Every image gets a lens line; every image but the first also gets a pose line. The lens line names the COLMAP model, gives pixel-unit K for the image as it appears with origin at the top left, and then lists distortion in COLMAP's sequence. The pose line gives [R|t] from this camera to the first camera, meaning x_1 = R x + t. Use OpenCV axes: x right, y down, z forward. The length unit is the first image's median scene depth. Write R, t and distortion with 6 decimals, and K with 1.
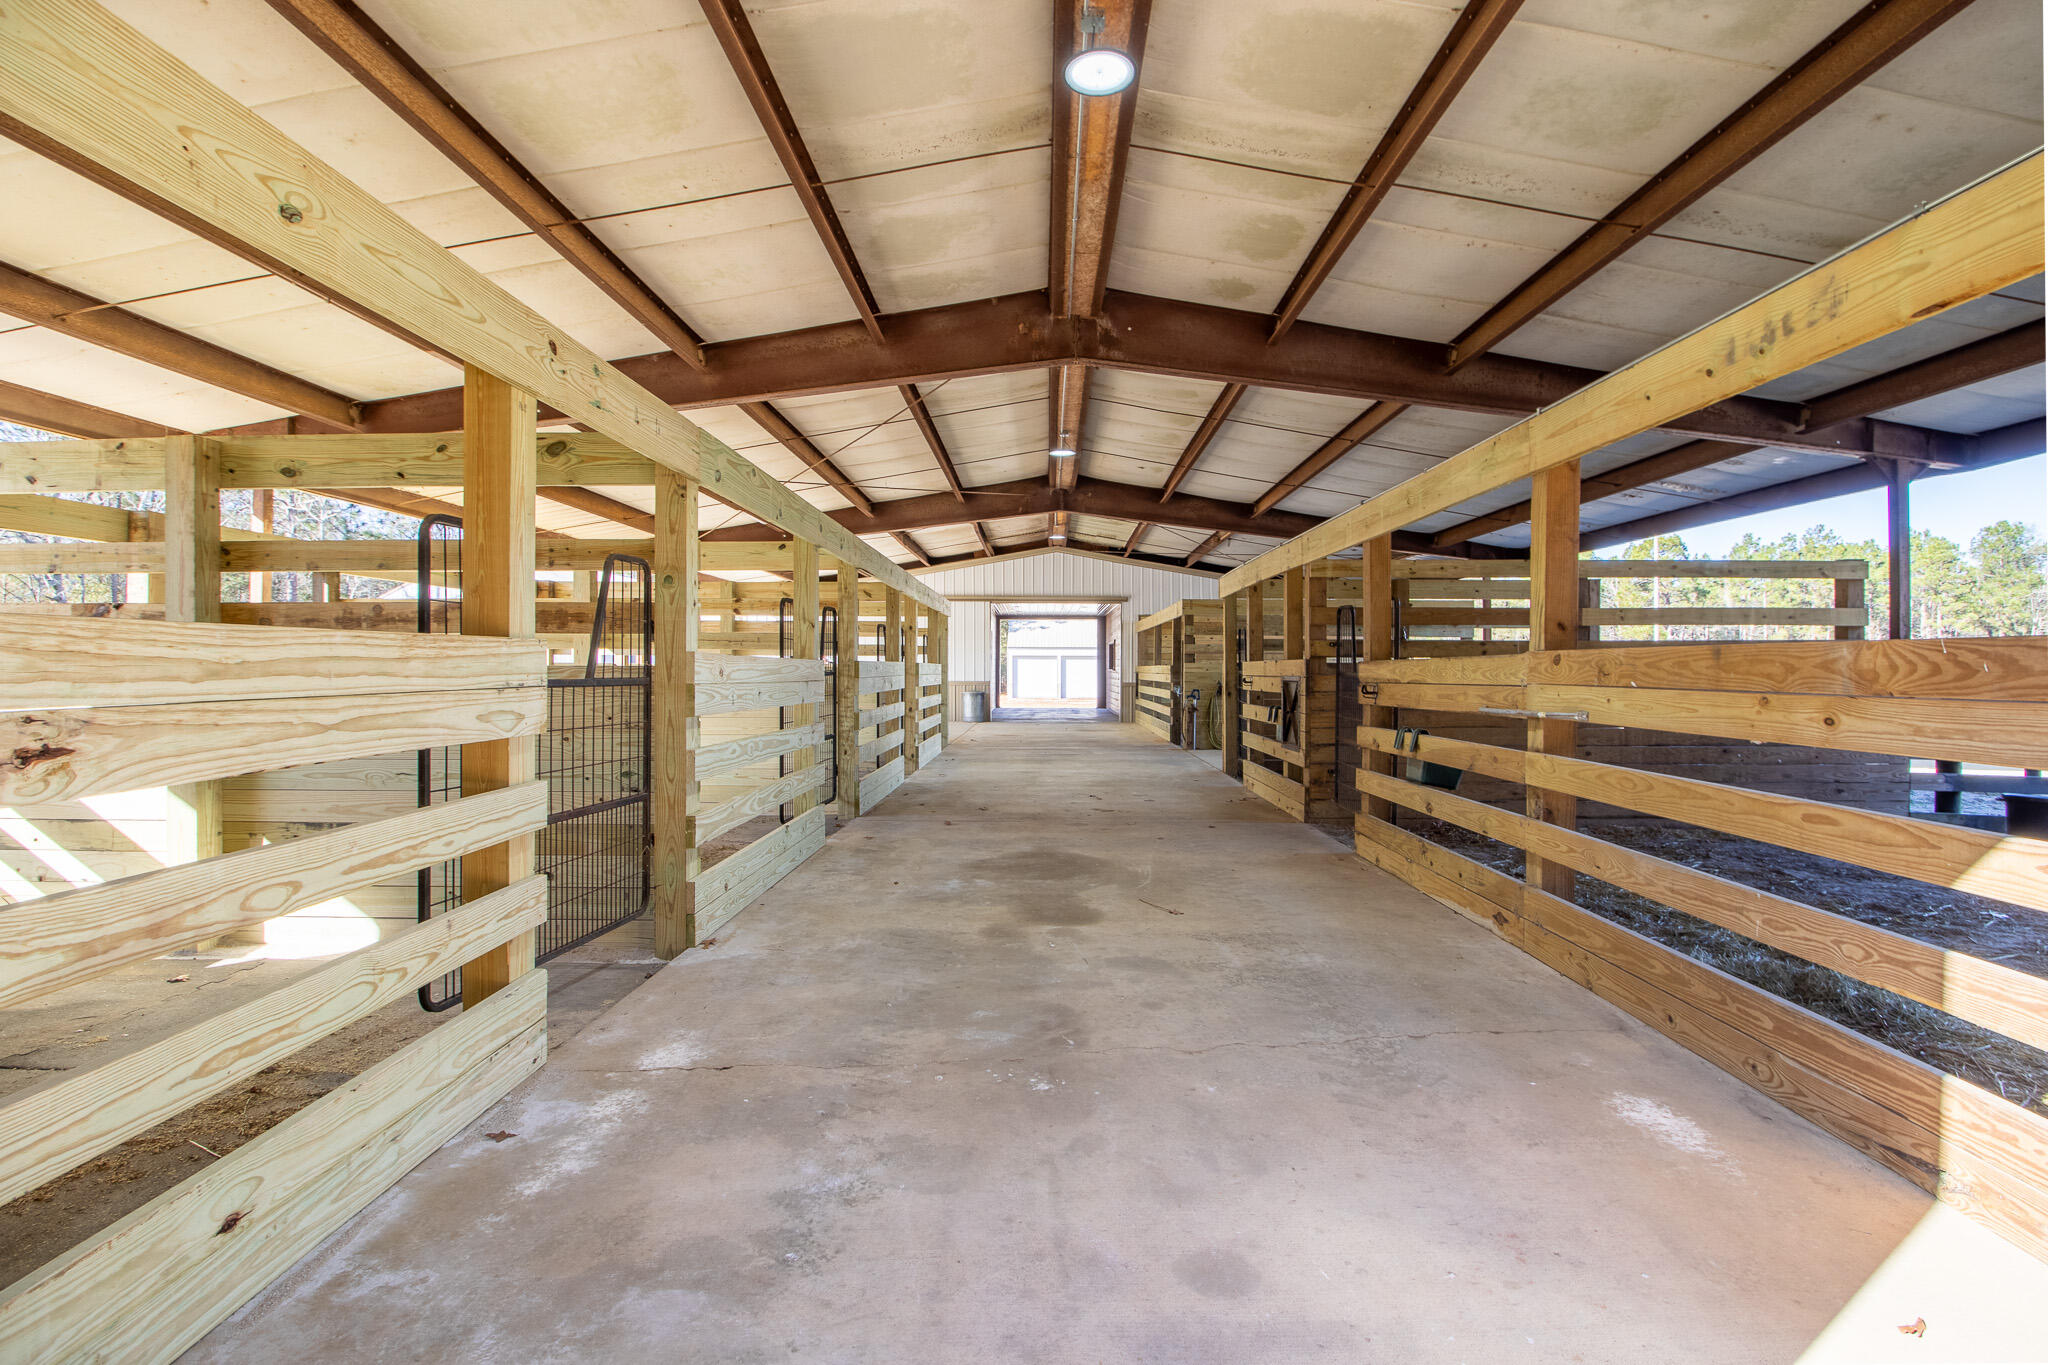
lens RADIAL K [[951.2, 0, 1041.4], [0, 951.2, 674.1], [0, 0, 1]] dist [0.001133, -0.009807]
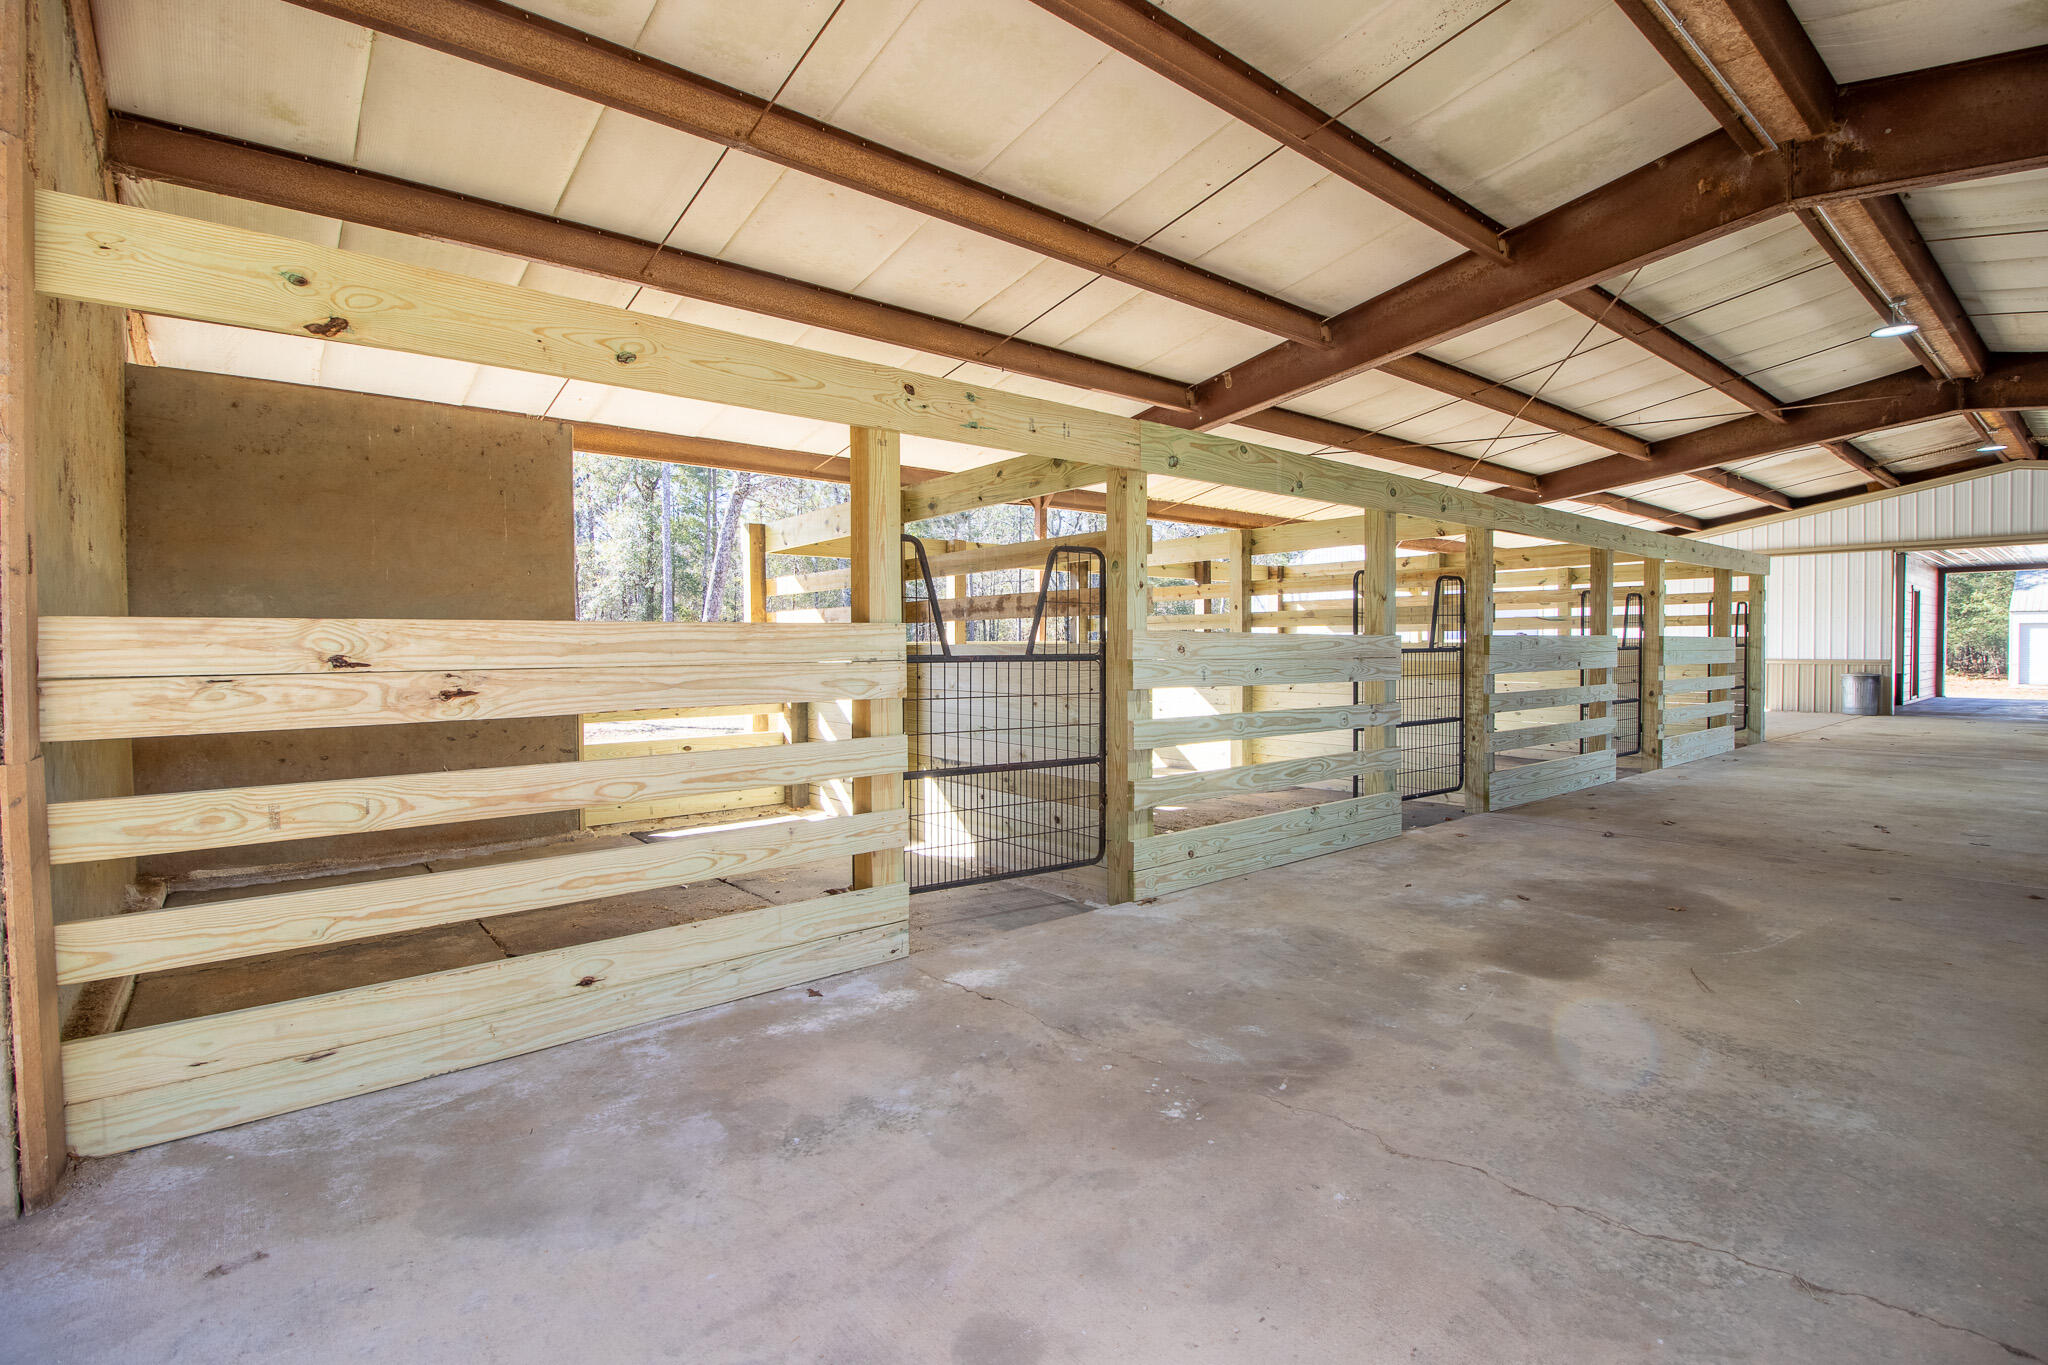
lens RADIAL K [[951.2, 0, 1050.9], [0, 951.2, 673.8], [0, 0, 1]] dist [0.001133, -0.009807]
pose [[0.654583, 0.016976, -0.755799, 0.504334], [0.001483, 0.999717, 0.023739, 0.000594], [0.755989, -0.016660, 0.654373, 0.285856]]
